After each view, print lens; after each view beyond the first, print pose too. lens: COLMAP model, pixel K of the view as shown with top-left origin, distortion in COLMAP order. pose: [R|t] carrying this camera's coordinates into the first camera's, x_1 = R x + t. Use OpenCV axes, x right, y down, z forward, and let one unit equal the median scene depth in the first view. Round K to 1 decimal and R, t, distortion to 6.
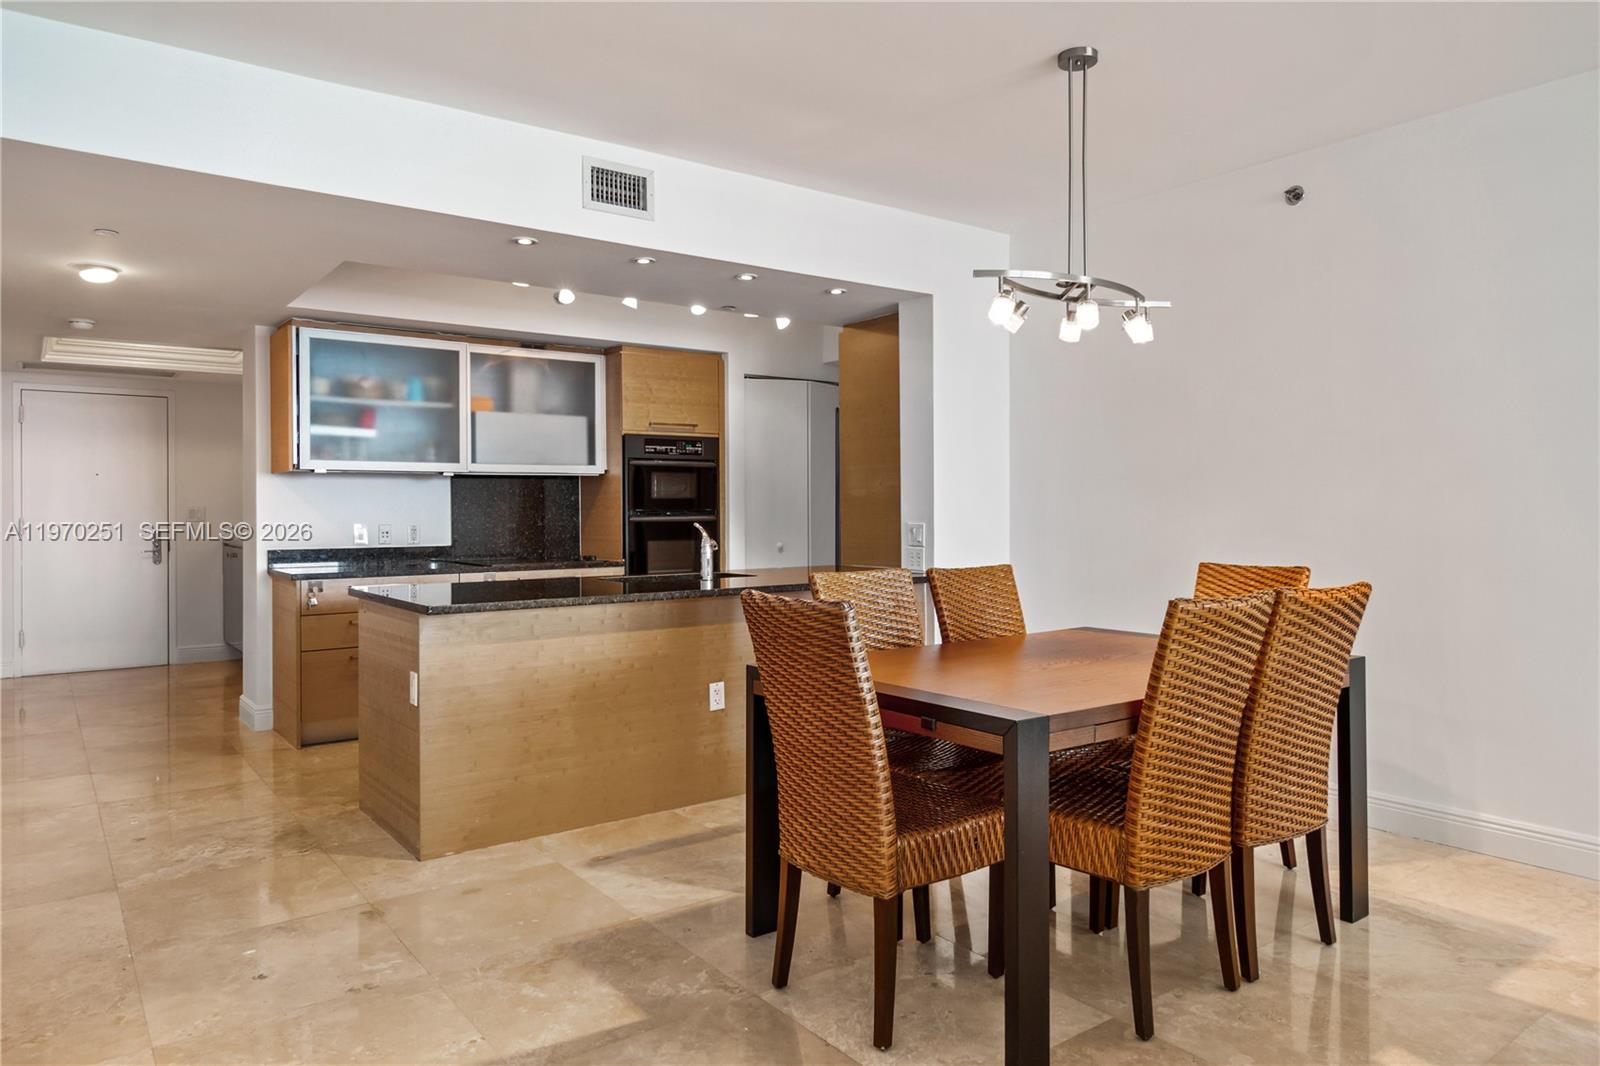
lens RADIAL K [[1015.2, 0, 802.6], [0, 1015.2, 520.4], [0, 0, 1]] dist [0.025108, -0.035945]
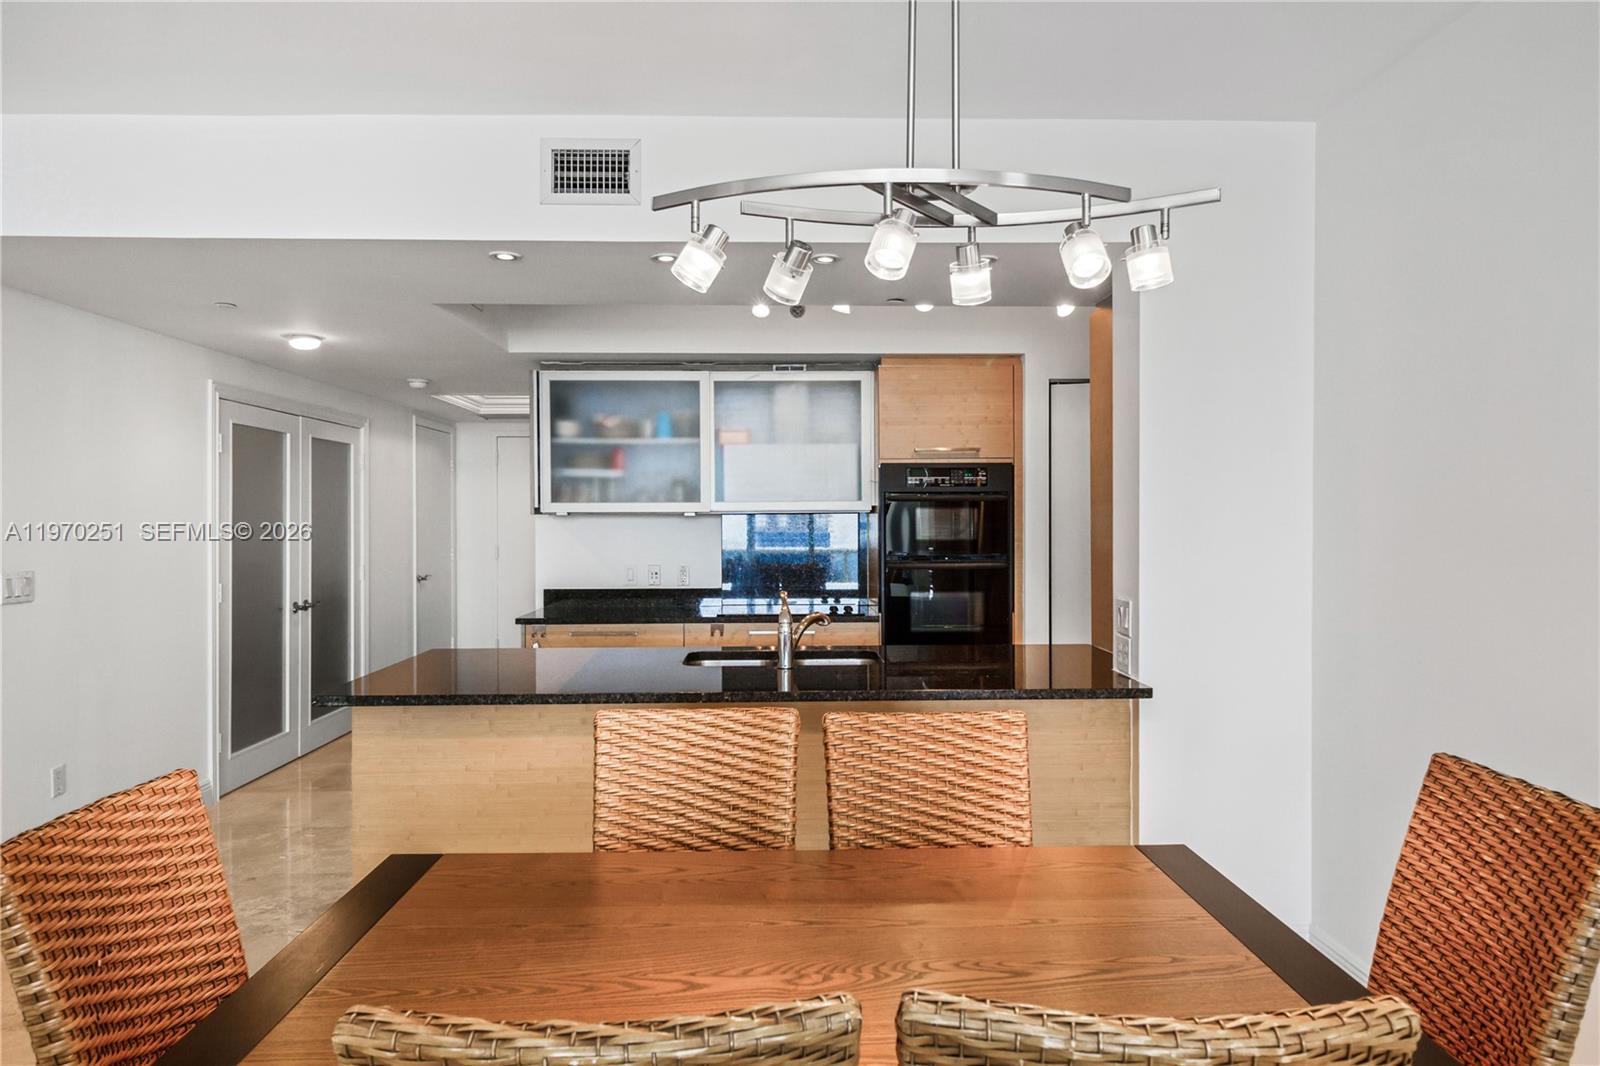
lens RADIAL K [[1015.2, 0, 802.6], [0, 1015.2, 520.4], [0, 0, 1]] dist [0.025108, -0.035945]
pose [[0.817142, 0.003472, -0.576425, 0.274505], [-0.007965, 0.999954, -0.005267, -0.036598], [0.576381, 0.008895, 0.817133, 0.308292]]
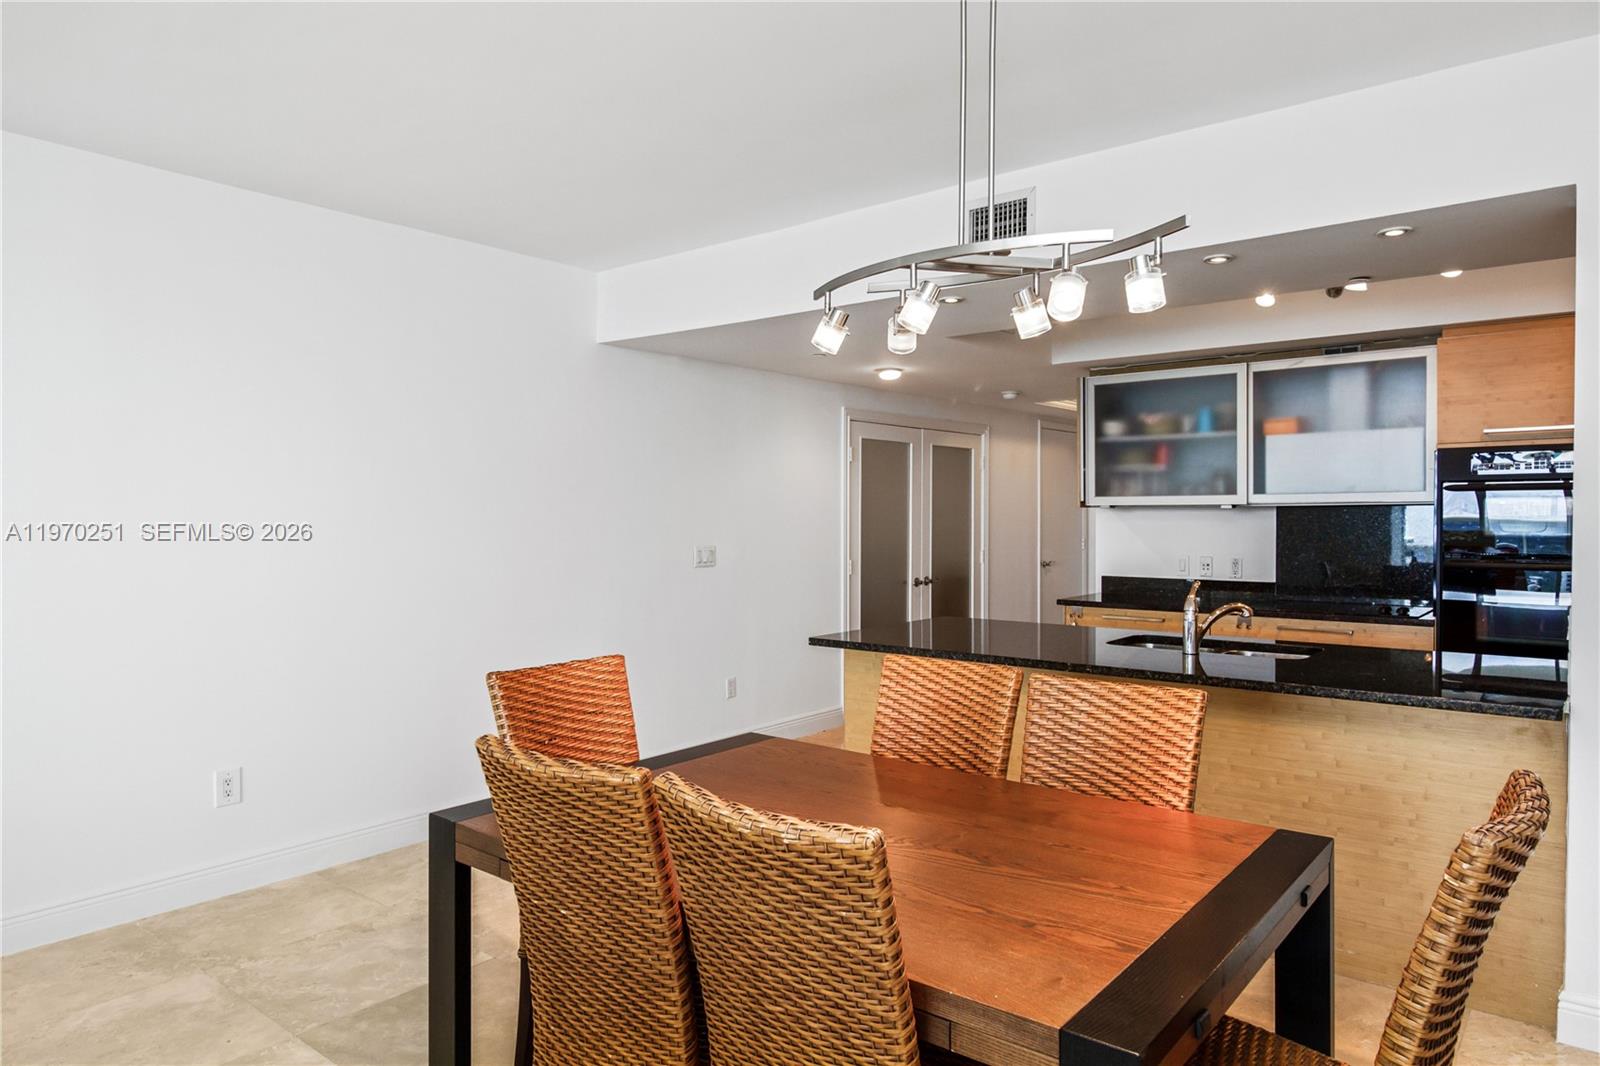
lens RADIAL K [[1006.4, 0, 800.0], [0, 1006.4, 533.0], [0, 0, 1]] dist [0.003733, -0.033622]
pose [[0.235294, 0.023169, -0.971648, 0.464798], [-0.009134, 0.999724, 0.021627, -0.038522], [0.971881, 0.003786, 0.235441, 0.408981]]
